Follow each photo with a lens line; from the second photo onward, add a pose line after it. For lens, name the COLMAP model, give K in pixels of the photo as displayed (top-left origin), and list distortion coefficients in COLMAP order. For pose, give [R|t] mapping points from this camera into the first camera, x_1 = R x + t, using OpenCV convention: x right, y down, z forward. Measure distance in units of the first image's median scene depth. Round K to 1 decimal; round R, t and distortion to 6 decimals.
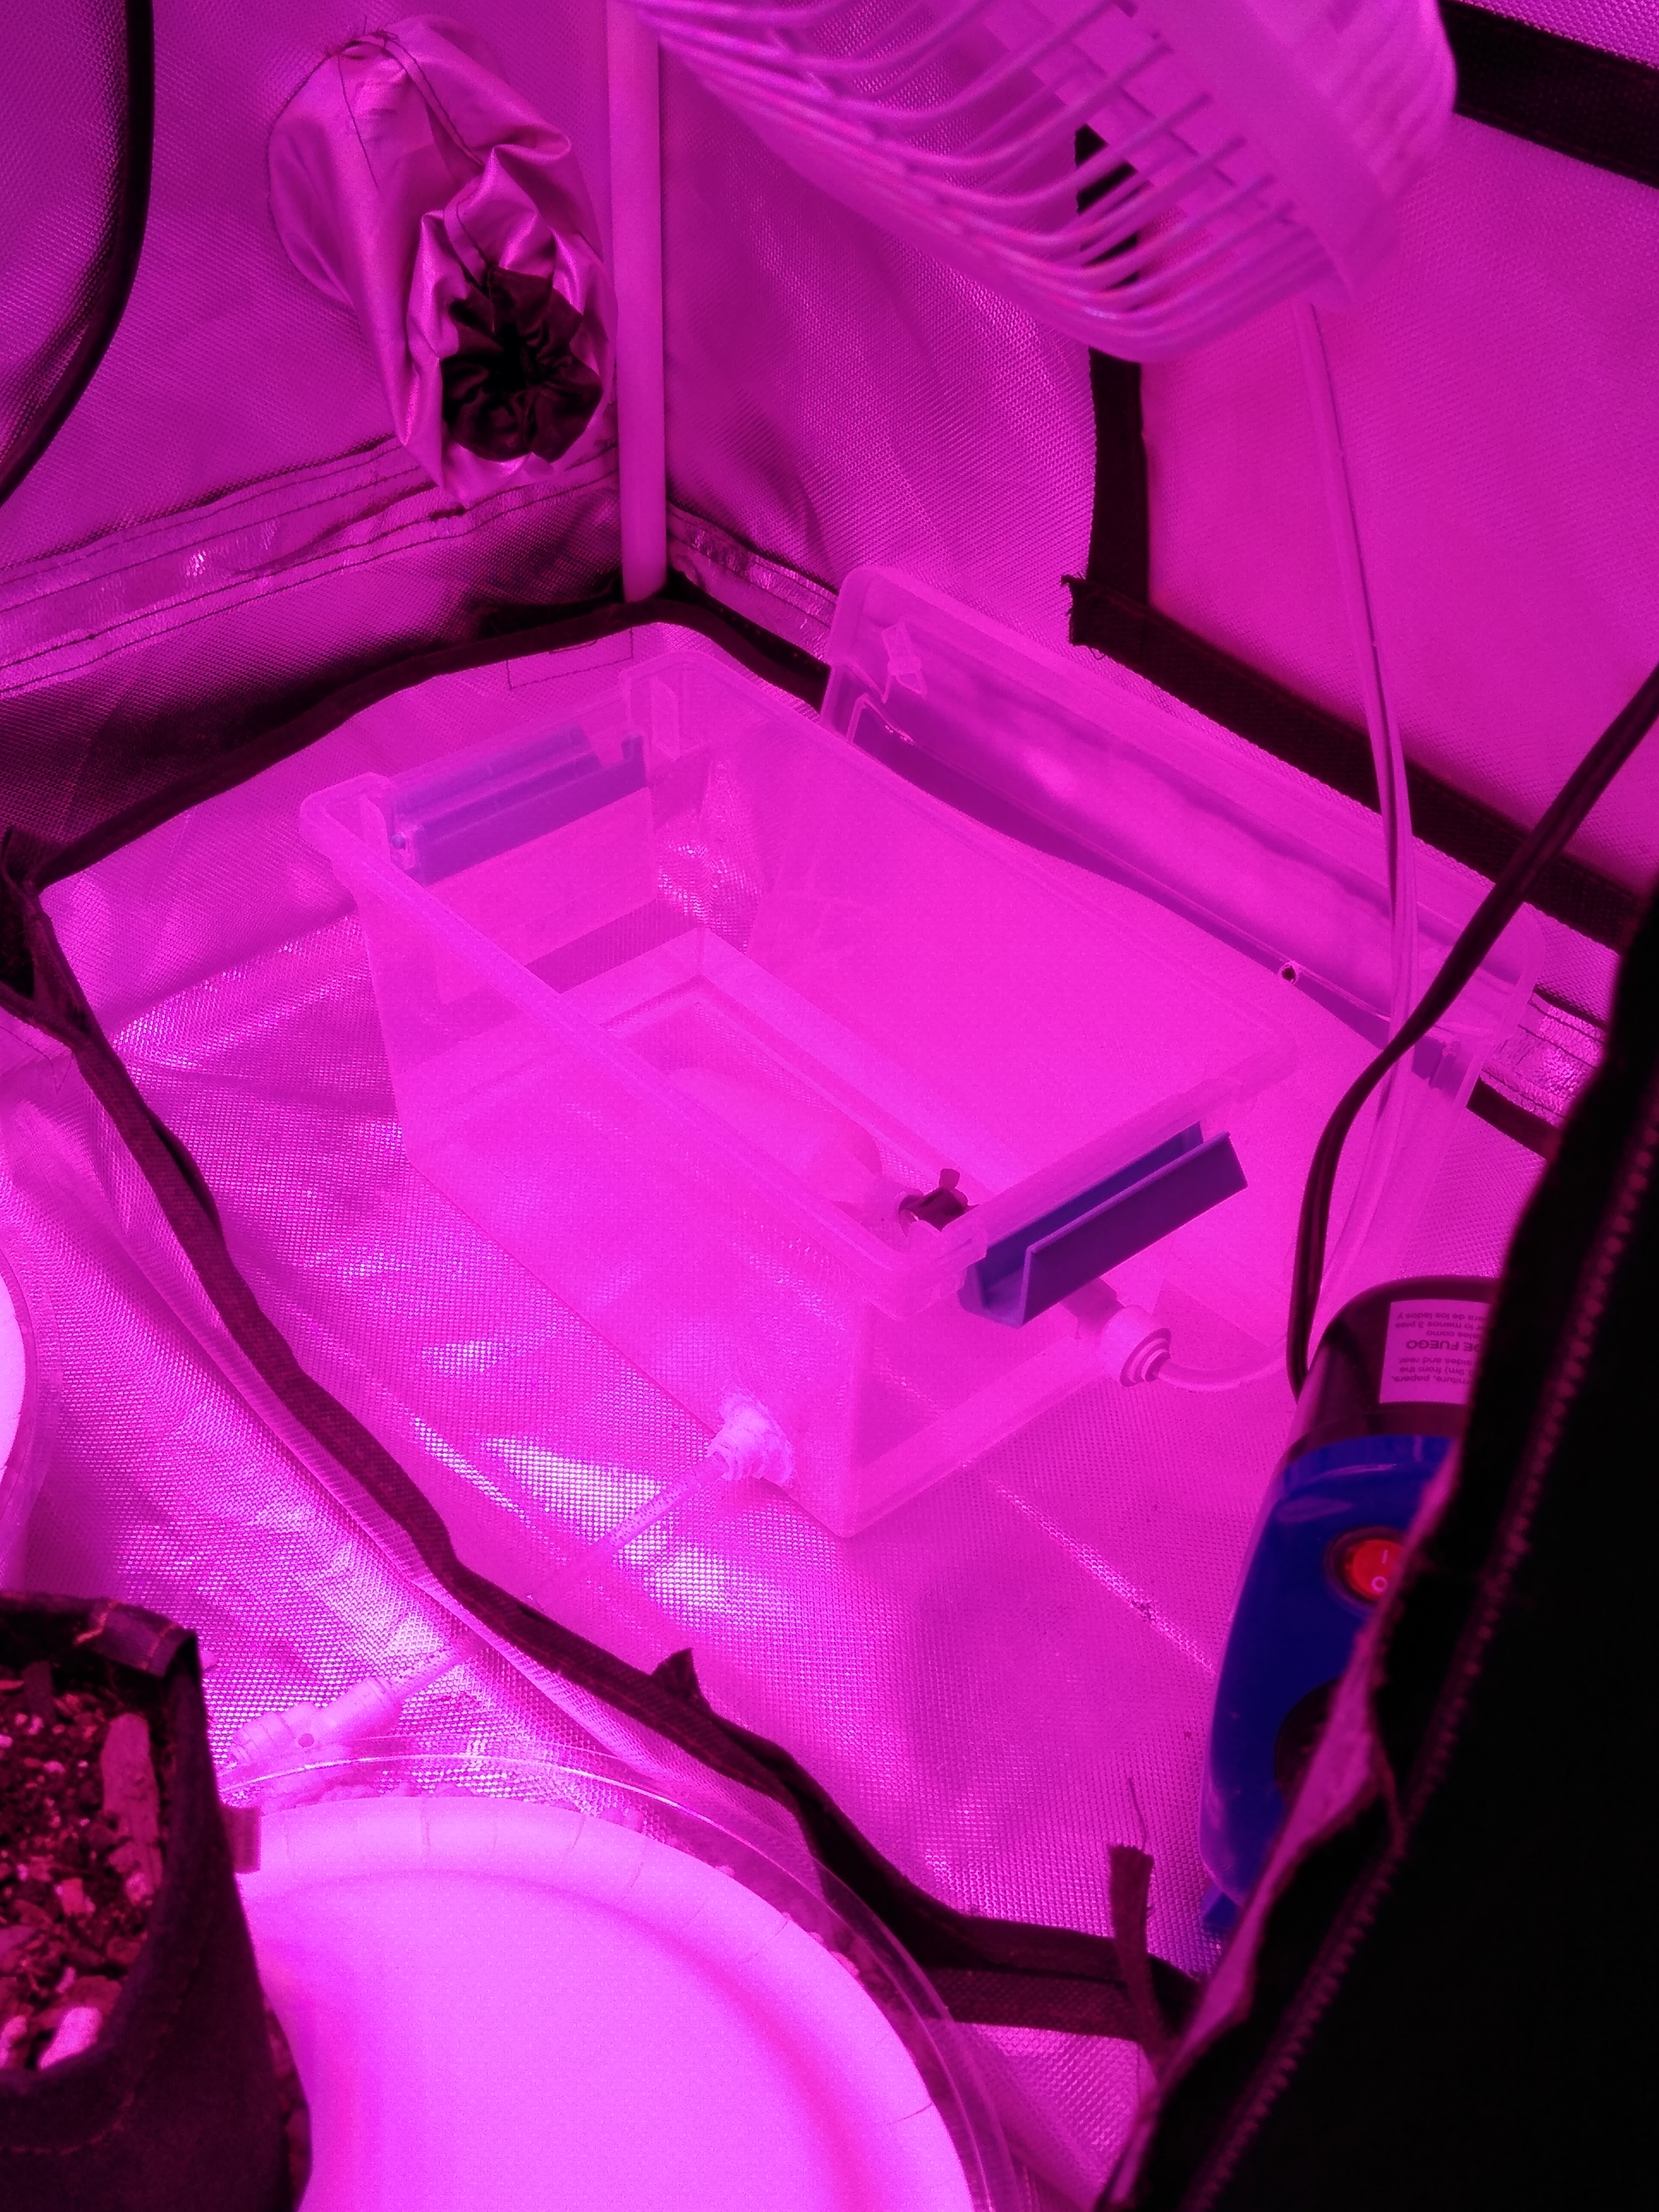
lens RADIAL K [[2733.2, 0, 846.3], [0, 2733.2, 1082.9], [0, 0, 1]] dist [0.051799, 0.000000]
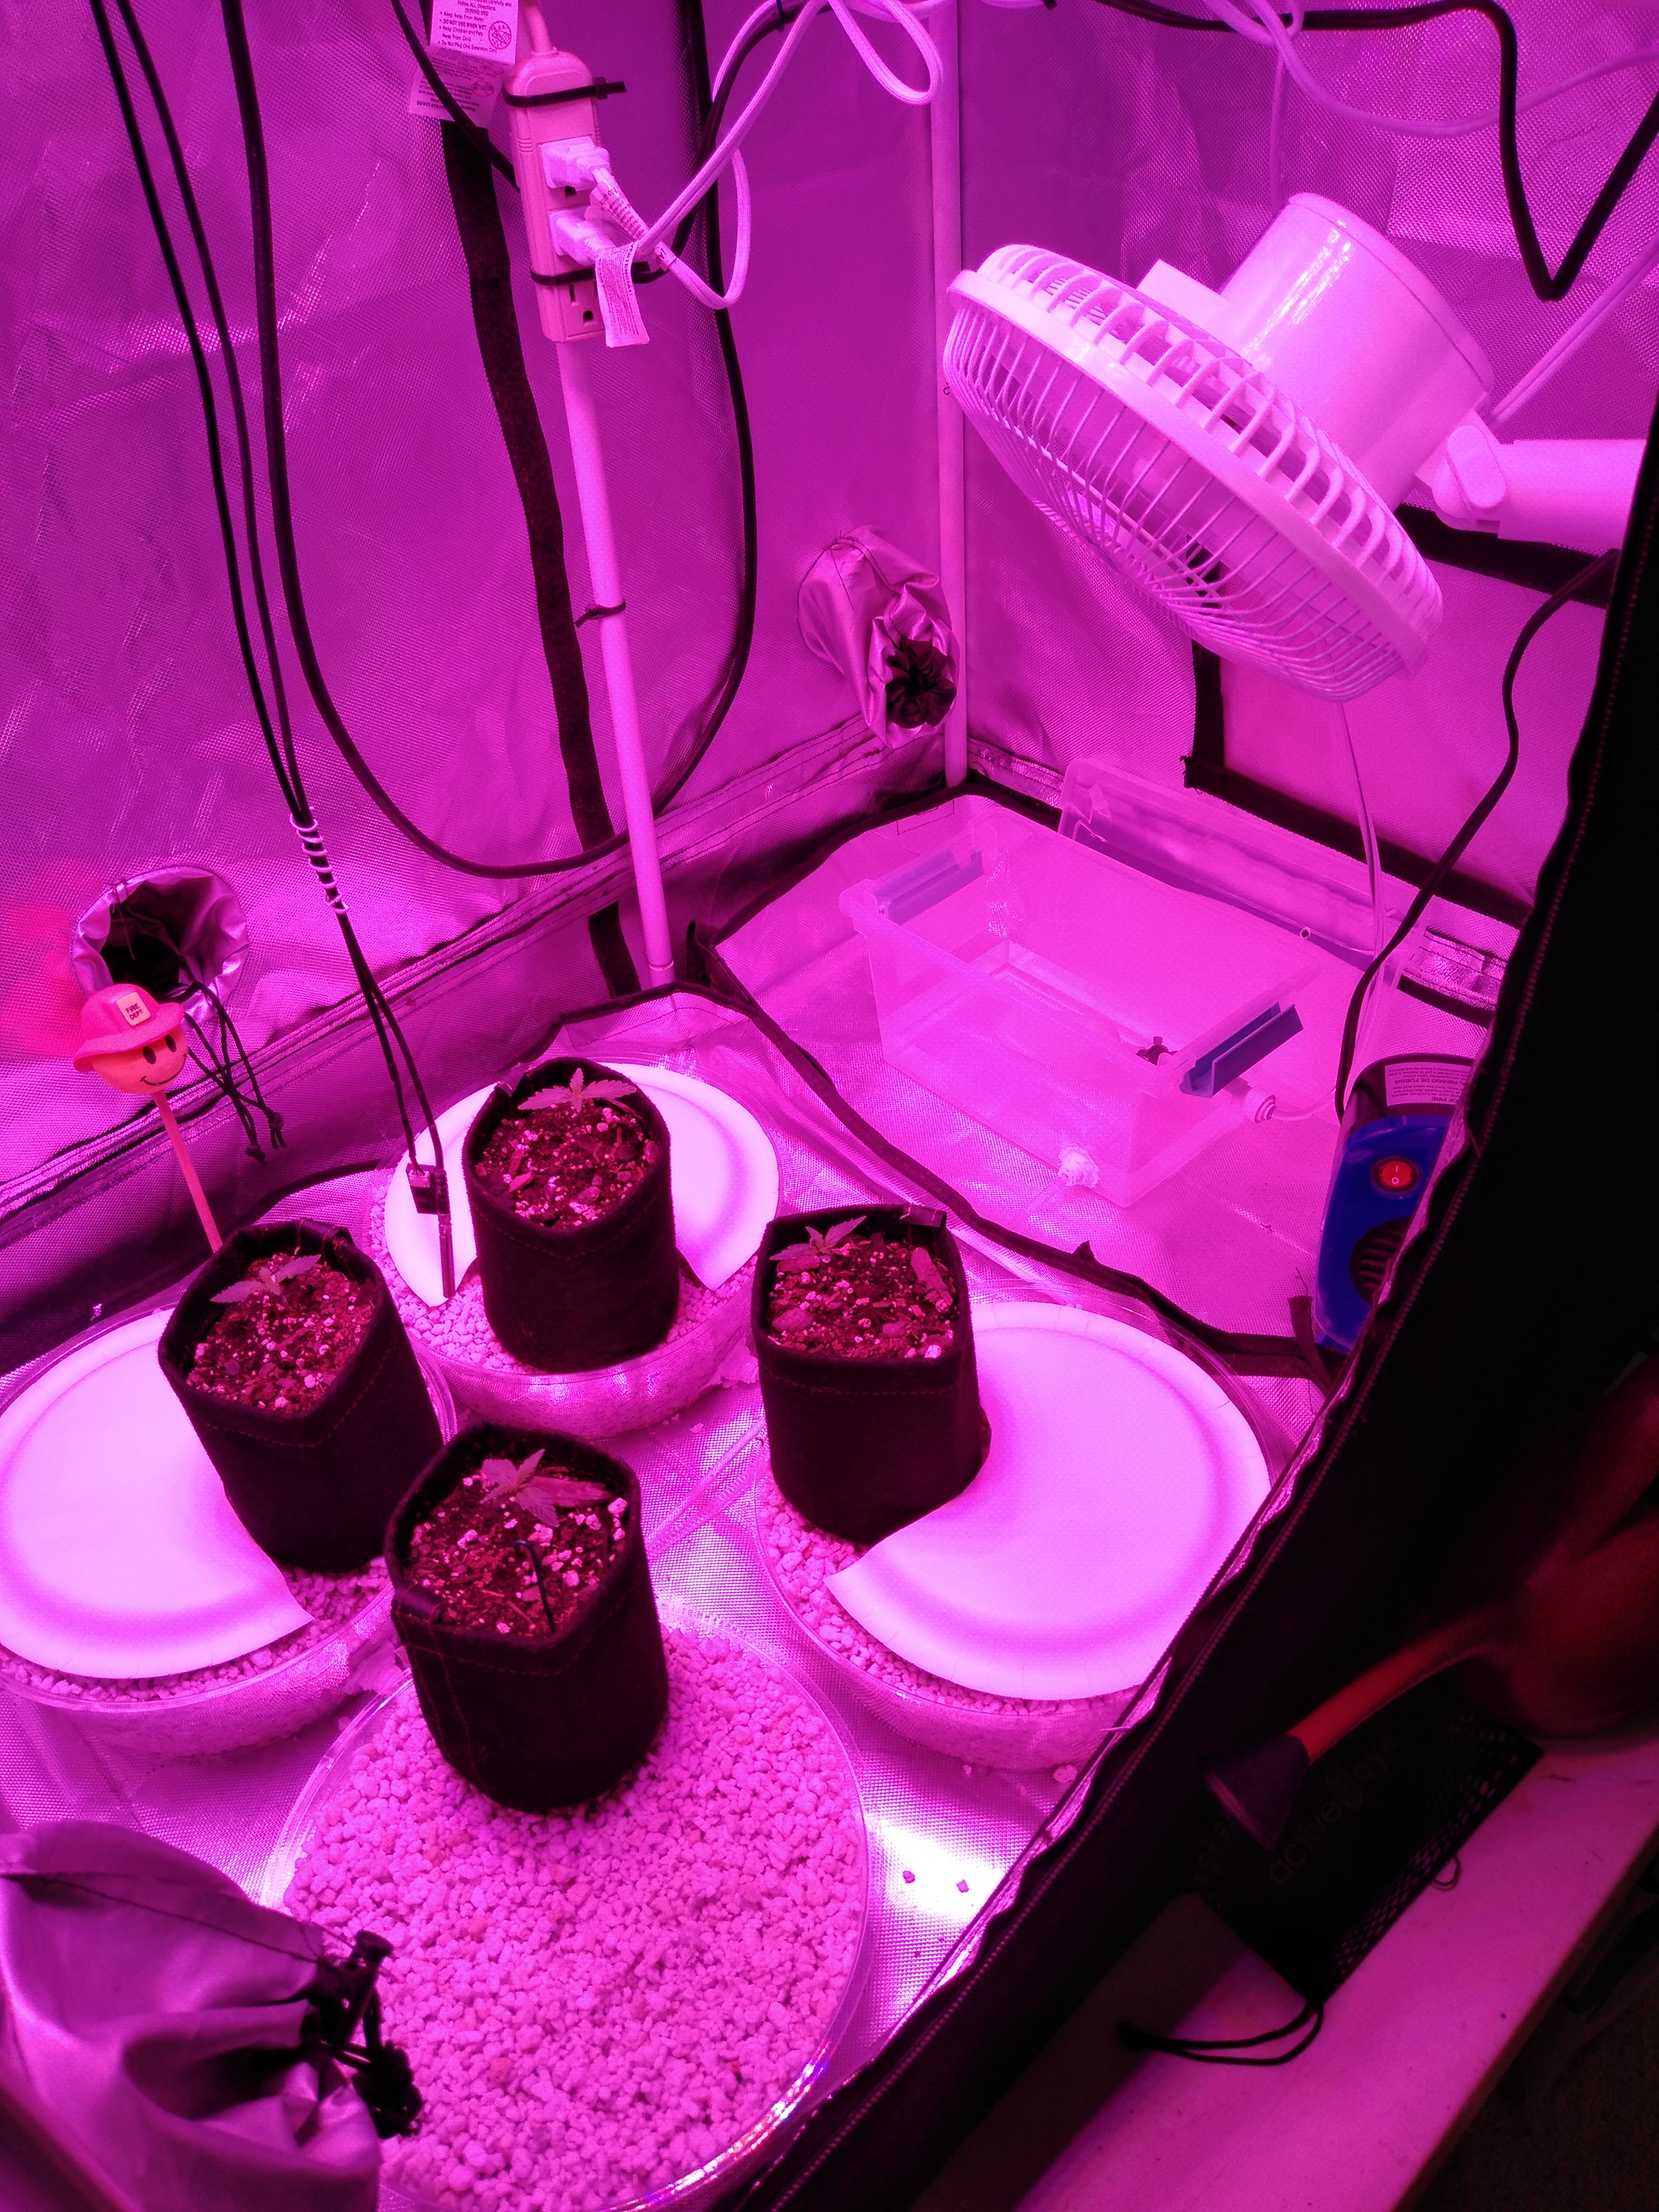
lens RADIAL K [[1734.7, 0, 824.5], [0, 1734.7, 1103.8], [0, 0, 1]] dist [0.054469, -0.070820]
pose [[0.995341, -0.084050, -0.047234, -0.156343], [0.084953, 0.996232, 0.017455, 0.036222], [0.045589, -0.021387, 0.998731, -0.369347]]
